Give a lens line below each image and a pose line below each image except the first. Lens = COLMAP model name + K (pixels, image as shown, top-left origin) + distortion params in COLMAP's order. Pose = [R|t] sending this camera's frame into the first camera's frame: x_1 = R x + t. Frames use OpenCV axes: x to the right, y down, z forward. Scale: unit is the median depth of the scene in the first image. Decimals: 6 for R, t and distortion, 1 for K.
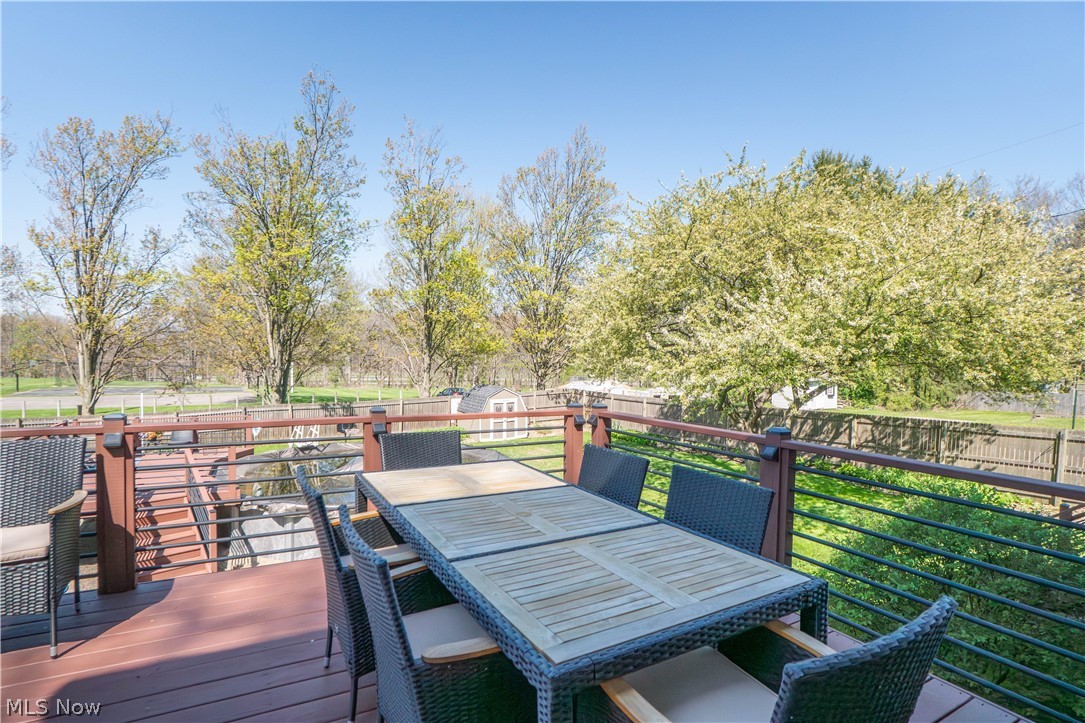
lens RADIAL K [[543.6, 0, 542.5], [0, 543.6, 361.5], [0, 0, 1]] dist [-0.036657, 0.006756]
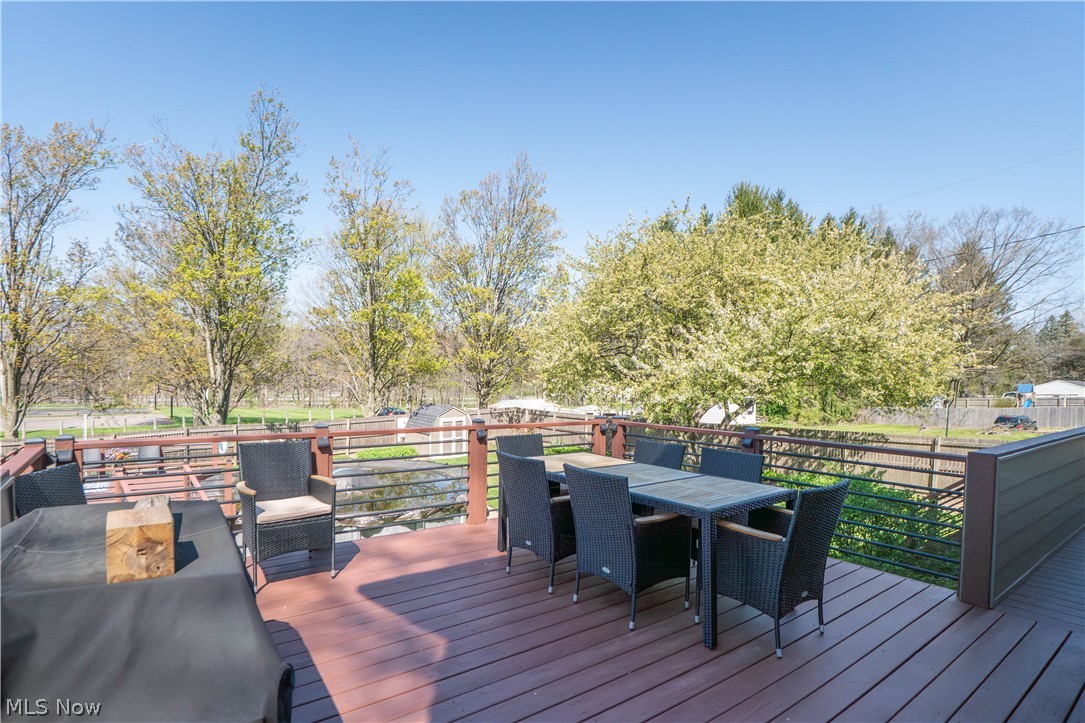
lens RADIAL K [[556.8, 0, 541.9], [0, 556.8, 377.6], [0, 0, 1]] dist [-0.031351, -0.000072]
pose [[0.990292, -0.000349, 0.139004, -0.053181], [0.000871, 0.999993, -0.003694, -0.002691], [-0.139002, 0.003779, 0.990285, -0.071145]]
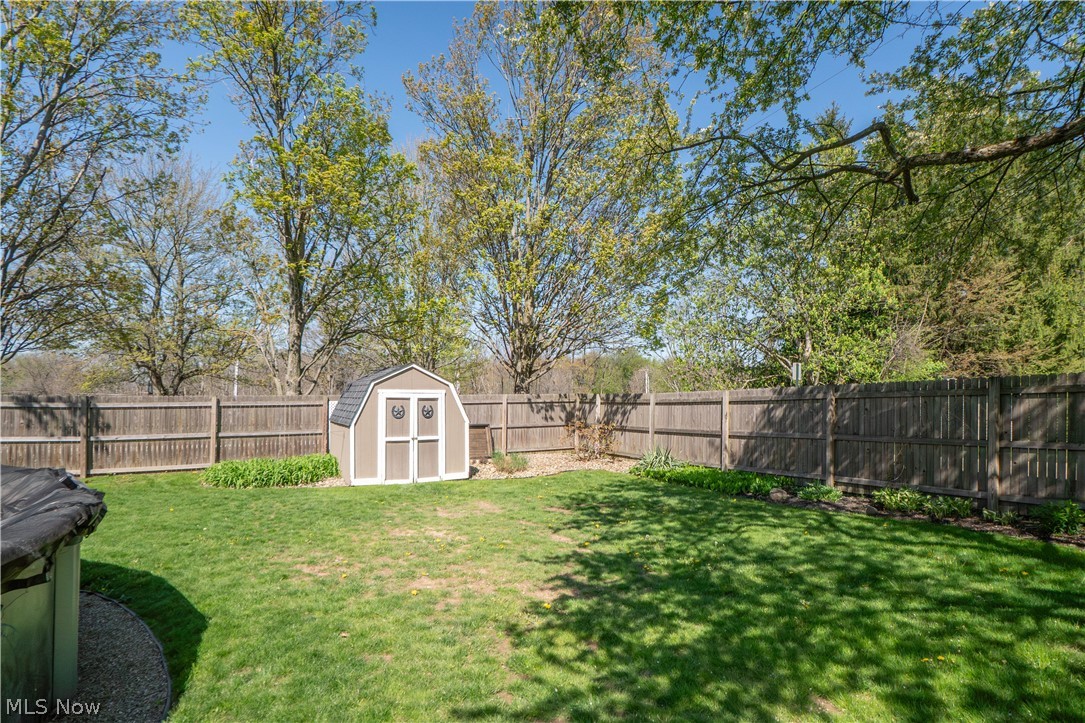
lens RADIAL K [[556.8, 0, 541.9], [0, 556.8, 377.6], [0, 0, 1]] dist [-0.031351, -0.000072]
pose [[0.998830, -0.001991, -0.048321, 0.062118], [-0.001419, 0.997516, -0.070424, 0.096979], [0.048342, 0.070410, 0.996346, 0.577925]]
